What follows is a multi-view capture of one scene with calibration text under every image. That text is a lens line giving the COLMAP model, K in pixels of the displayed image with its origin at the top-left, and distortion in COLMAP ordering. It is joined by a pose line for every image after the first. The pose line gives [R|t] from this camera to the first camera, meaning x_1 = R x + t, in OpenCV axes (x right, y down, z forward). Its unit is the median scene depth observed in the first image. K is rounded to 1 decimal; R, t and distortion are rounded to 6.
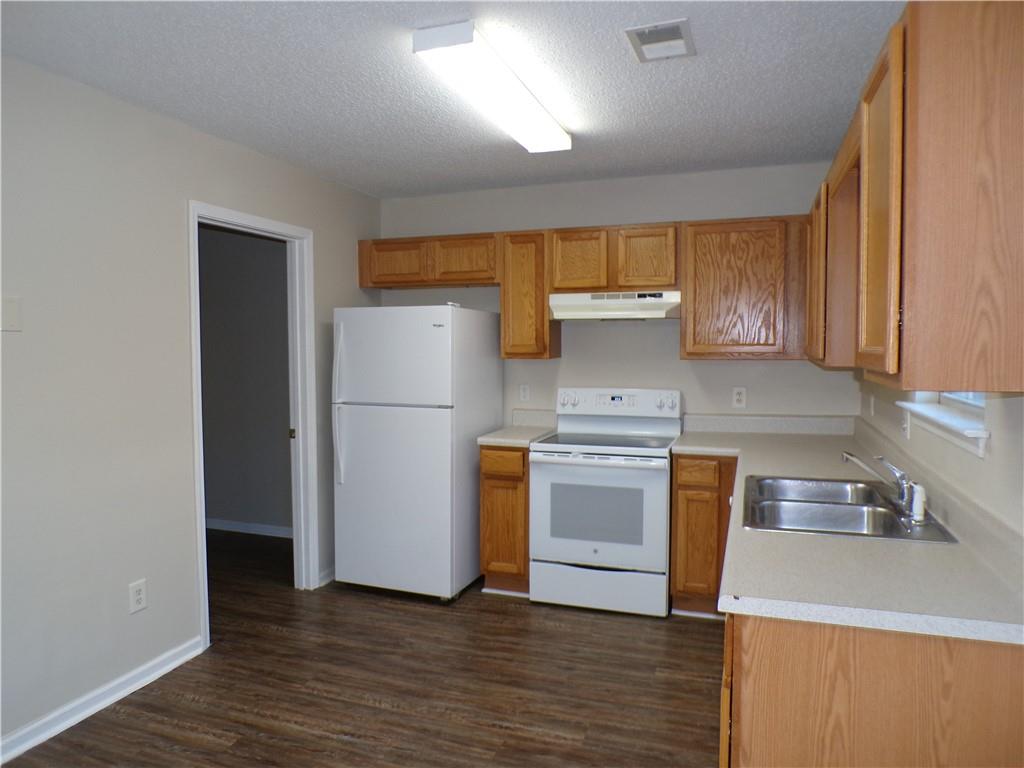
lens RADIAL K [[692.5, 0, 506.5], [0, 692.5, 383.8], [0, 0, 1]] dist [-0.049952, 0.031183]
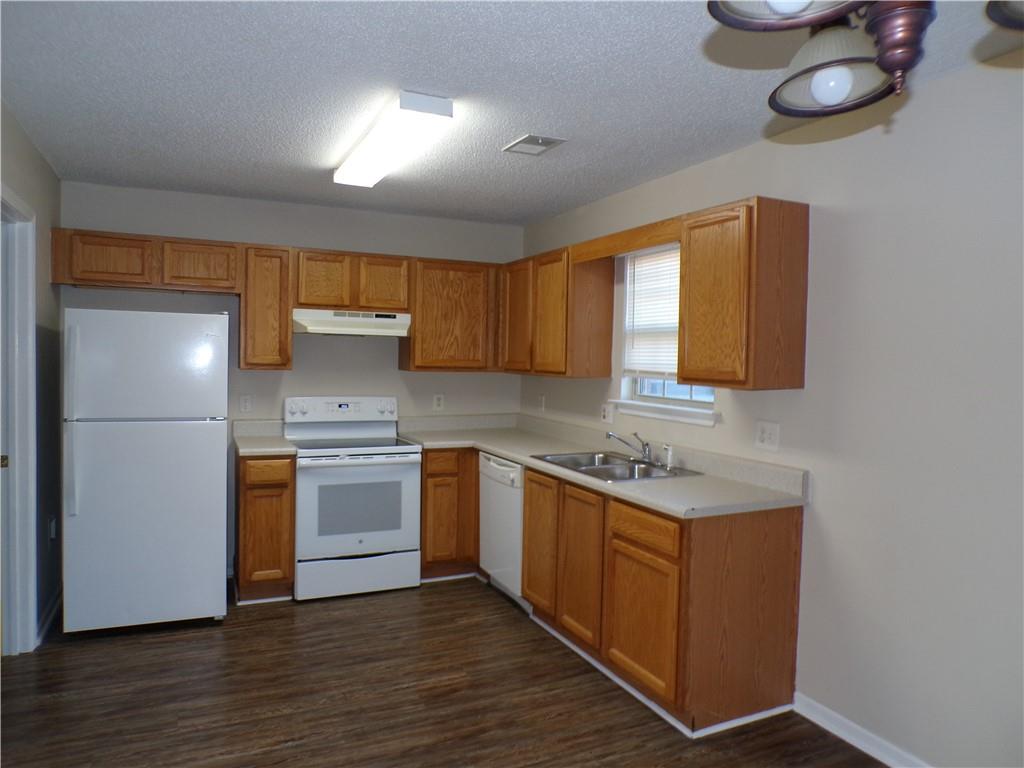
lens RADIAL K [[692.5, 0, 506.5], [0, 692.5, 383.8], [0, 0, 1]] dist [-0.049952, 0.031183]
pose [[0.709400, -0.007300, 0.704768, -0.488955], [0.017112, 0.999830, -0.006867, -0.002356], [-0.704598, 0.016931, 0.709404, 0.031937]]
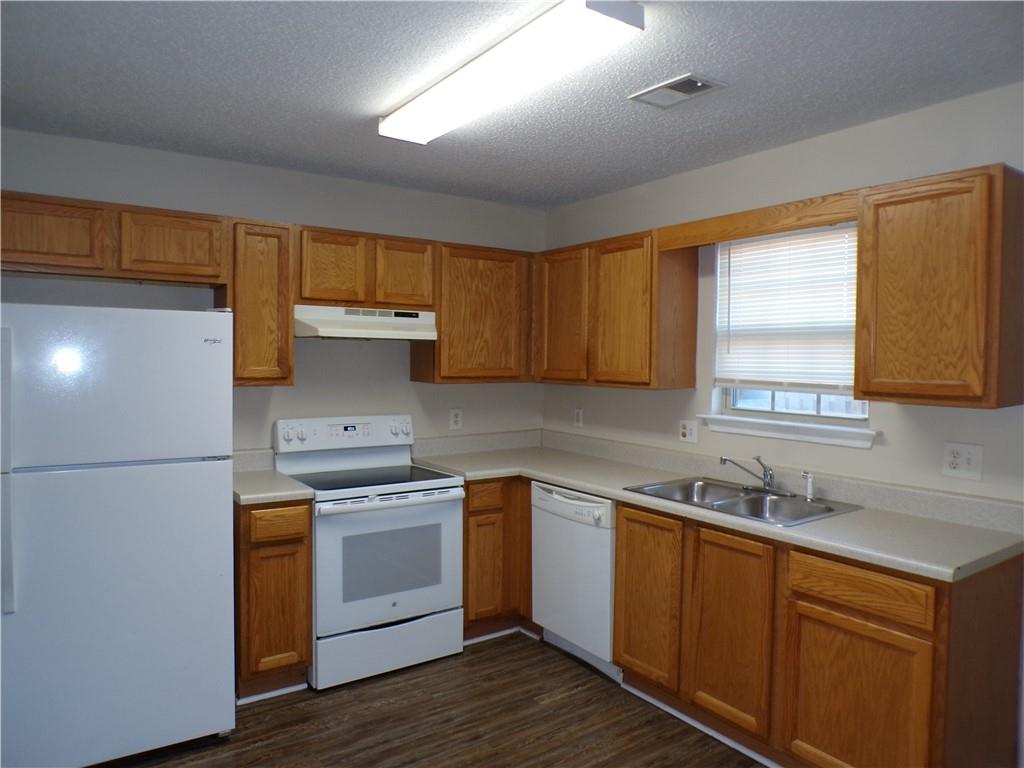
lens RADIAL K [[692.5, 0, 506.5], [0, 692.5, 383.8], [0, 0, 1]] dist [-0.049952, 0.031183]
pose [[0.578457, -0.018829, 0.815496, -0.492111], [0.034515, 0.999403, -0.001408, -0.030389], [-0.814982, 0.028961, 0.578761, 0.369472]]
